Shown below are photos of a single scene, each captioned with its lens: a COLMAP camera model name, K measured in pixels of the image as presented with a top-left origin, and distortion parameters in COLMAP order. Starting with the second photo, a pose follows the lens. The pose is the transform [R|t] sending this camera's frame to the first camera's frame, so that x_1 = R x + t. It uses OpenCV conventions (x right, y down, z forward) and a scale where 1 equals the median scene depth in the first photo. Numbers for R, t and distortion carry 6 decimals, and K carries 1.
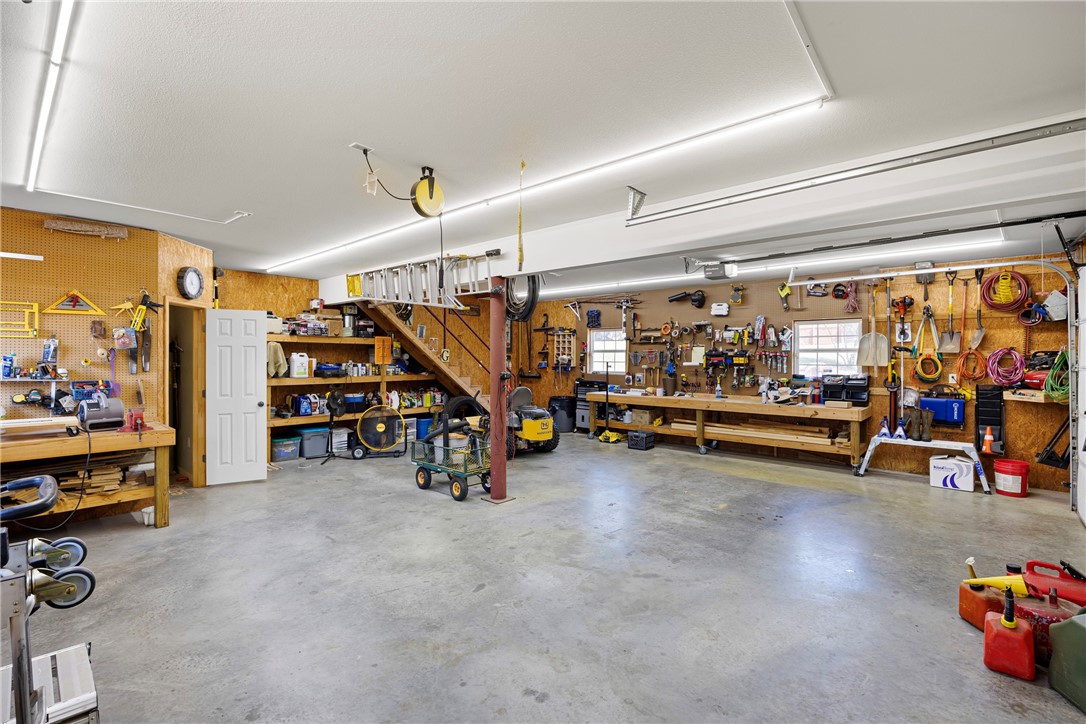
lens RADIAL K [[493.2, 0, 544.7], [0, 493.2, 361.7], [0, 0, 1]] dist [-0.018807, -0.001925]
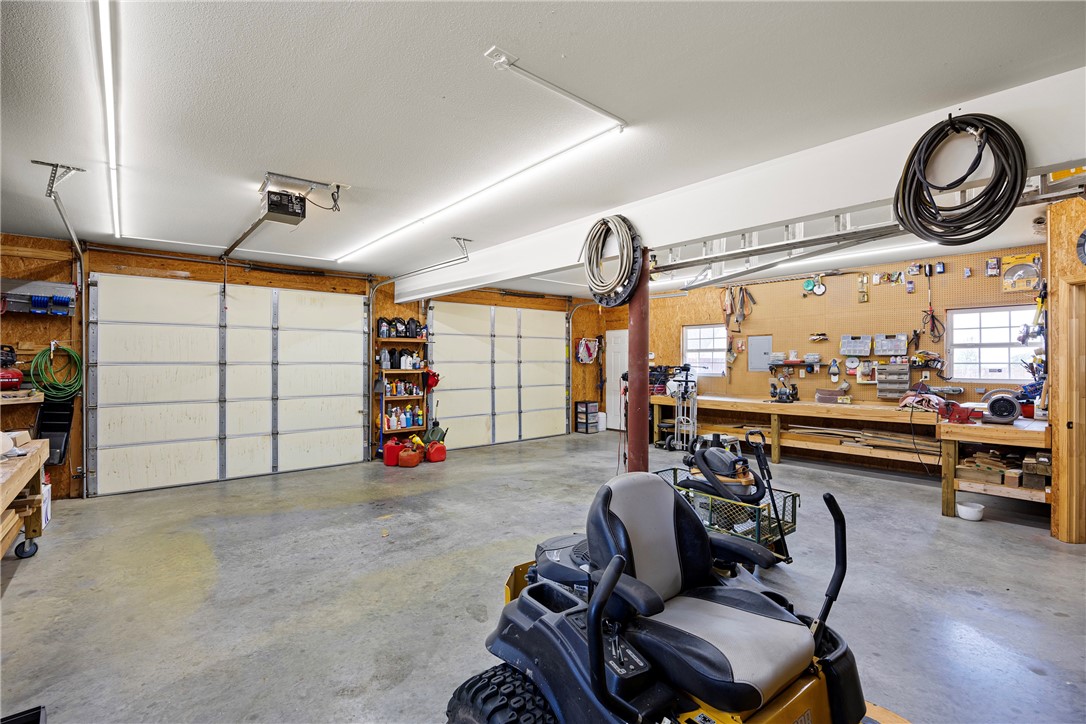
lens RADIAL K [[493.2, 0, 541.6], [0, 493.2, 362.9], [0, 0, 1]] dist [-0.018807, -0.001925]
pose [[-0.989609, -0.002381, 0.143764, -0.057369], [-0.000851, 0.999942, 0.010707, -0.002701], [-0.143781, 0.010473, -0.989554, 1.878076]]
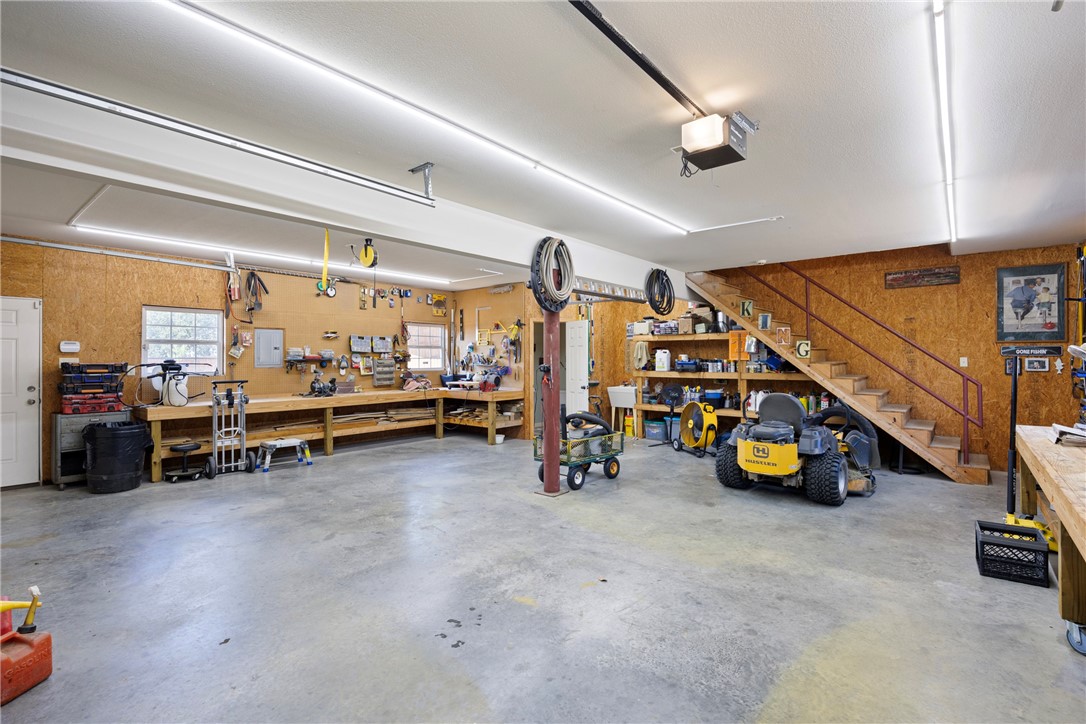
lens RADIAL K [[493.2, 0, 554.7], [0, 493.2, 356.4], [0, 0, 1]] dist [-0.018807, -0.001925]
pose [[0.029471, -0.006879, -0.999542, 0.949648], [-0.007229, 0.999949, -0.007095, 0.011562], [0.999540, 0.007434, 0.029419, 1.025742]]
